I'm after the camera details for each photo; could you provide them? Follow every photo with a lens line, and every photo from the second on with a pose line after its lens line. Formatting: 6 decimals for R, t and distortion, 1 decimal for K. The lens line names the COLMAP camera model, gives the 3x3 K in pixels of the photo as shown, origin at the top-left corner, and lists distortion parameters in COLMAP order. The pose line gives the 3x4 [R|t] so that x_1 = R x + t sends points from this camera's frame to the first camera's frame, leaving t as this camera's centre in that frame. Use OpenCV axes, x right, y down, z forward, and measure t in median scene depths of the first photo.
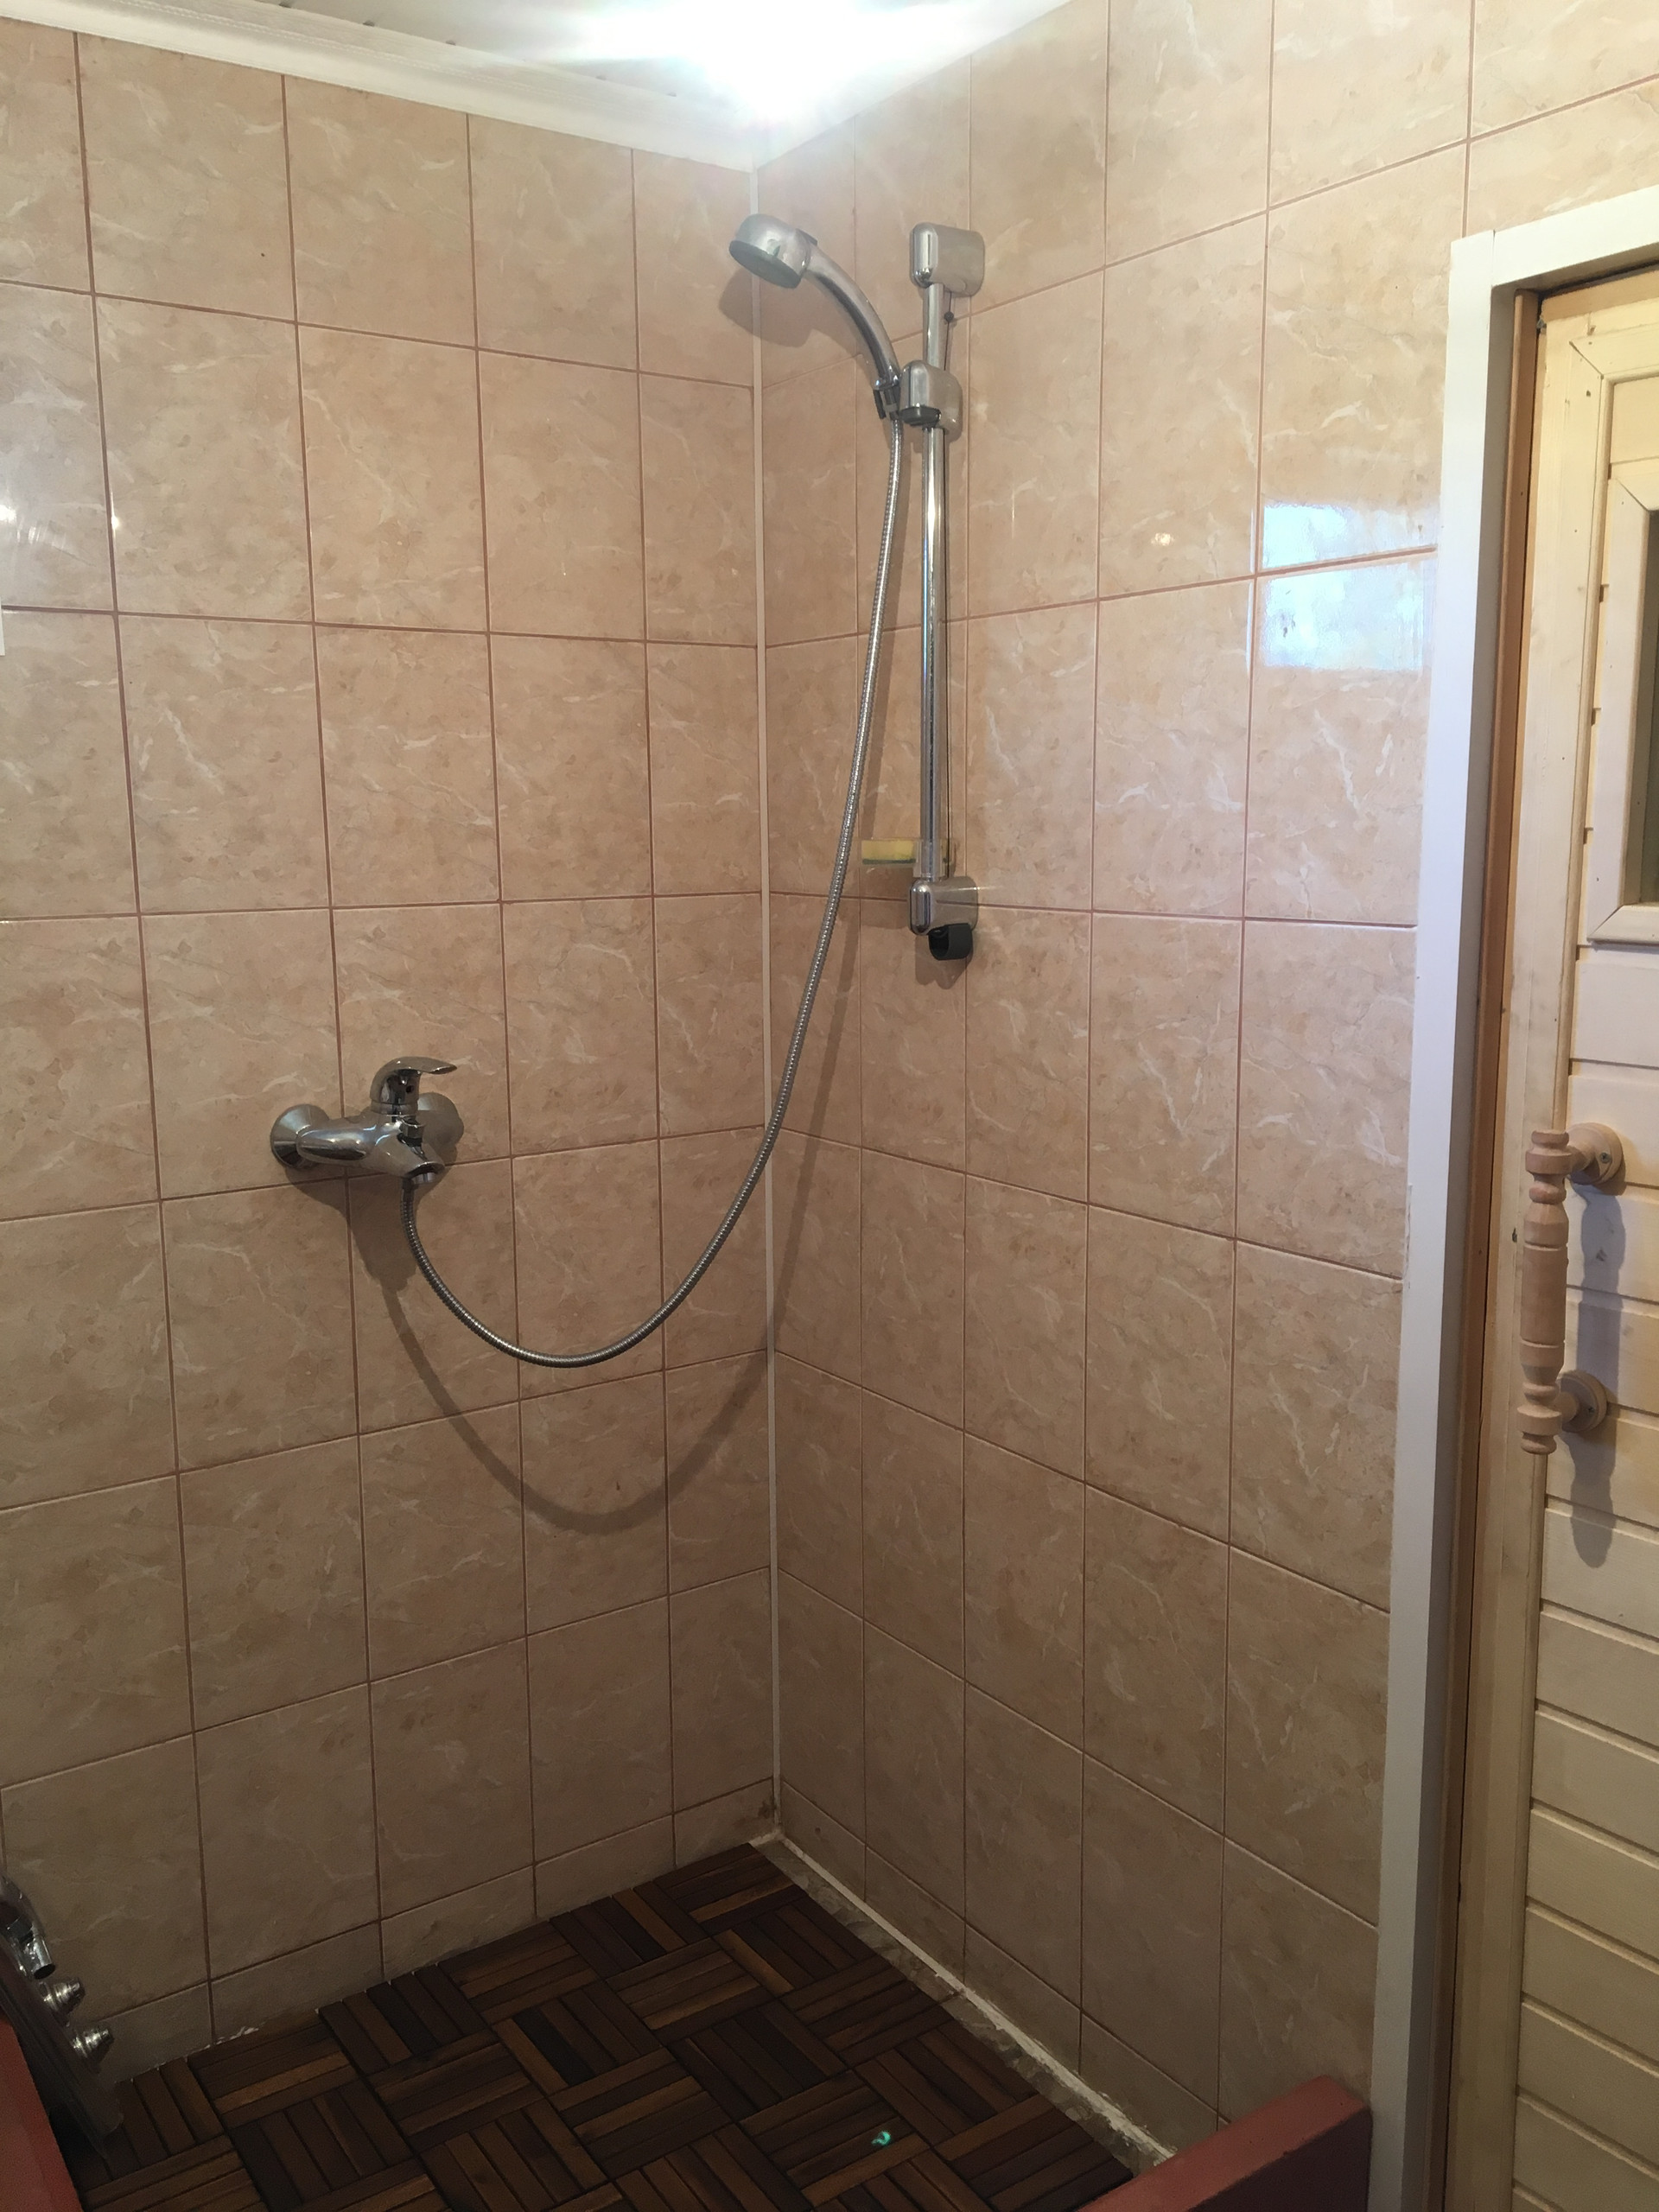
lens RADIAL K [[1867.0, 0, 828.7], [0, 1867.0, 1107.1], [0, 0, 1]] dist [0.057800, -0.072428]
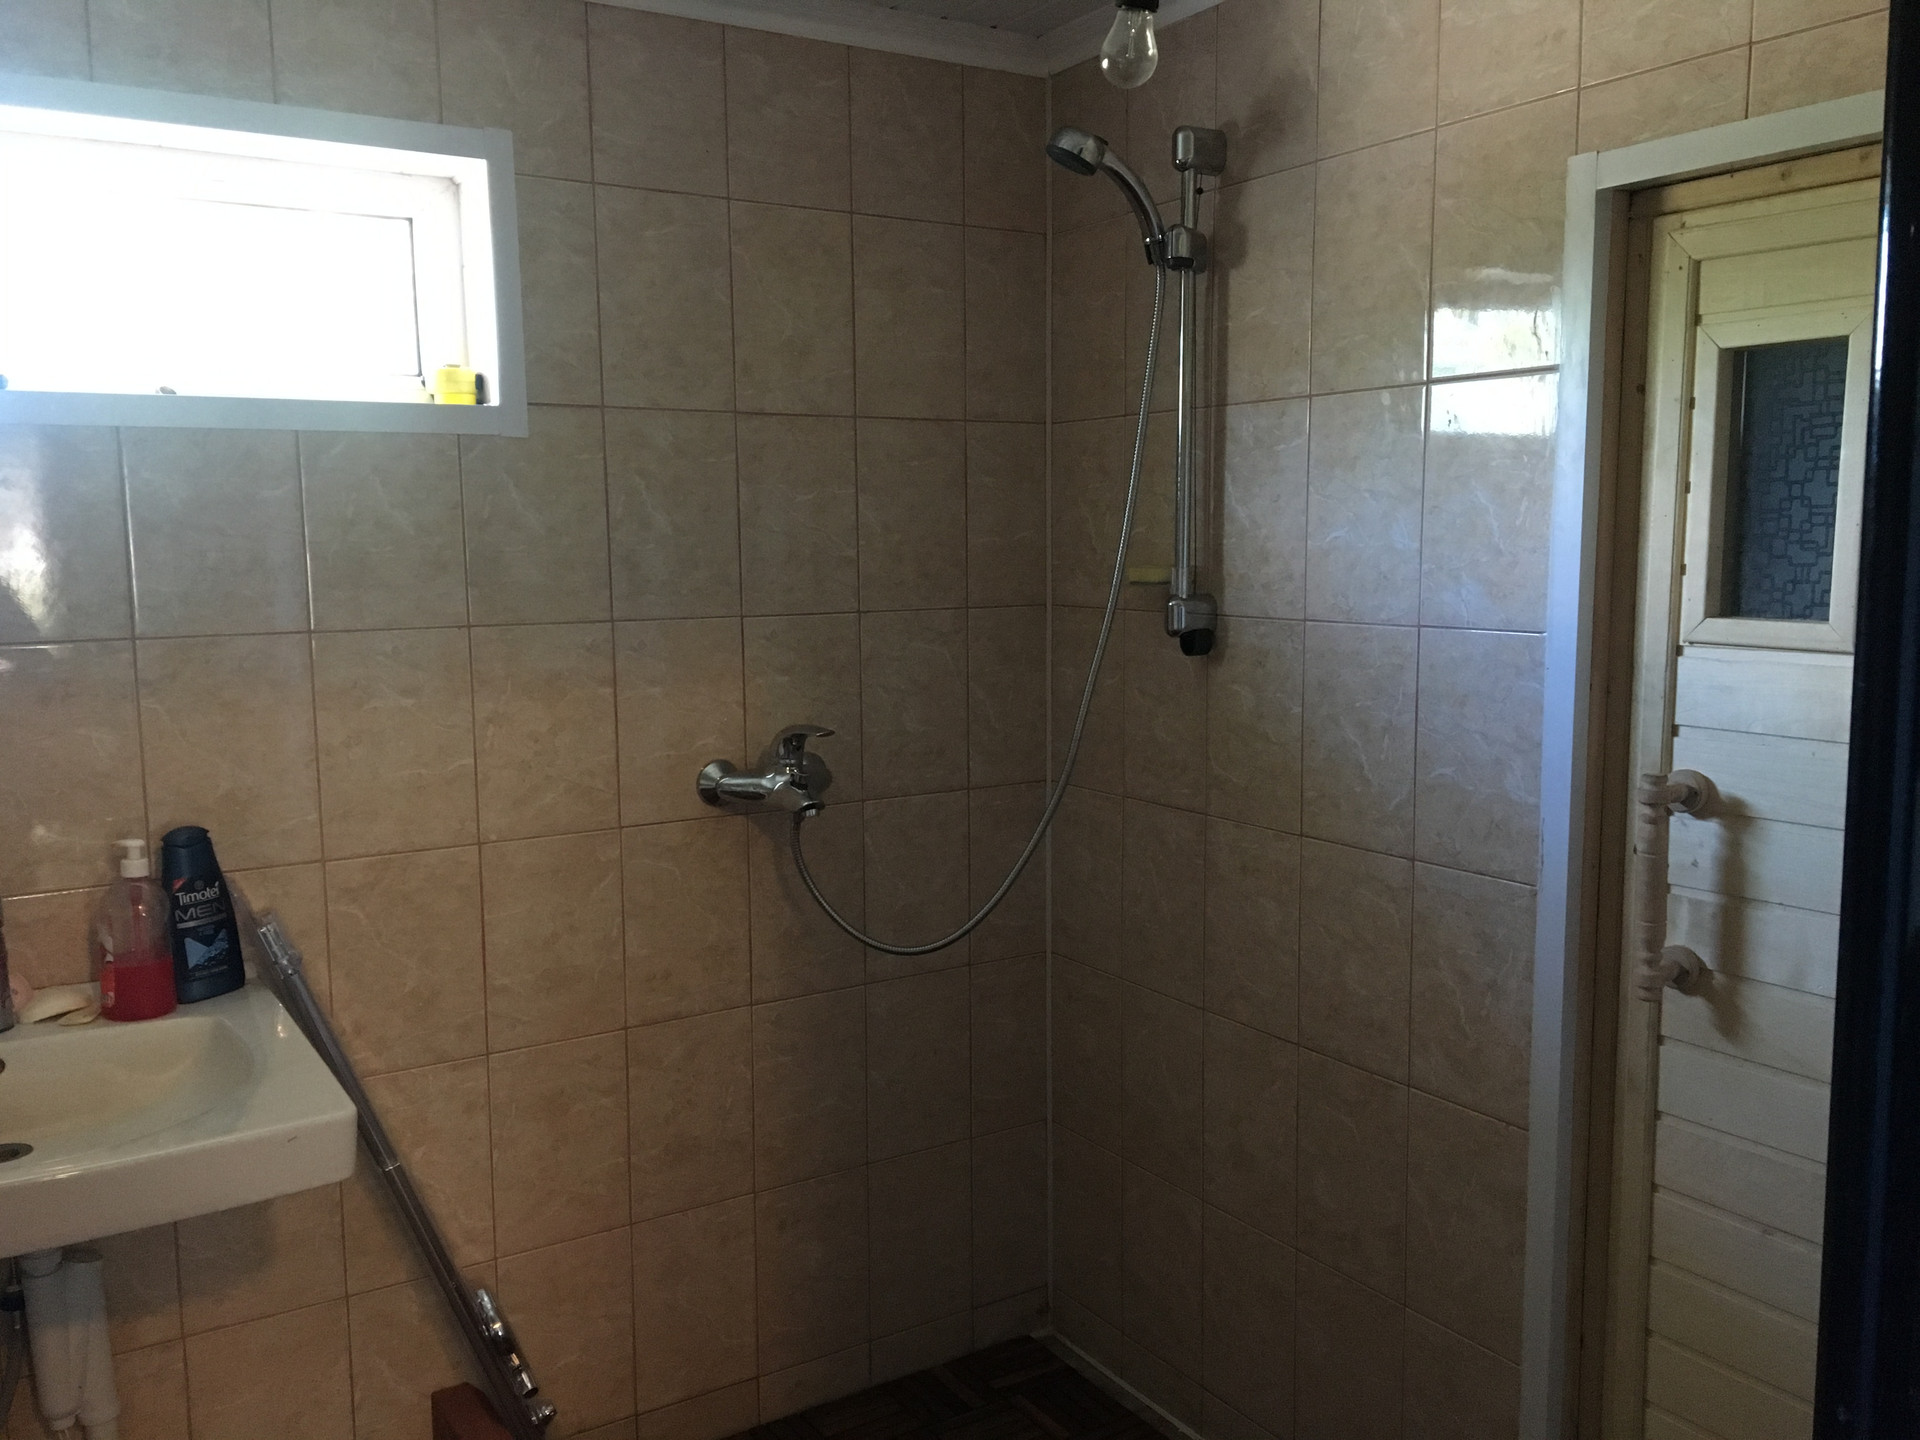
lens RADIAL K [[1620.5, 0, 964.2], [0, 1620.5, 727.3], [0, 0, 1]] dist [0.057800, -0.072428]
pose [[0.999103, 0.006621, -0.041814, -0.055542], [-0.008202, 0.999253, -0.037757, 0.019389], [0.041532, 0.038066, 0.998412, -0.184315]]
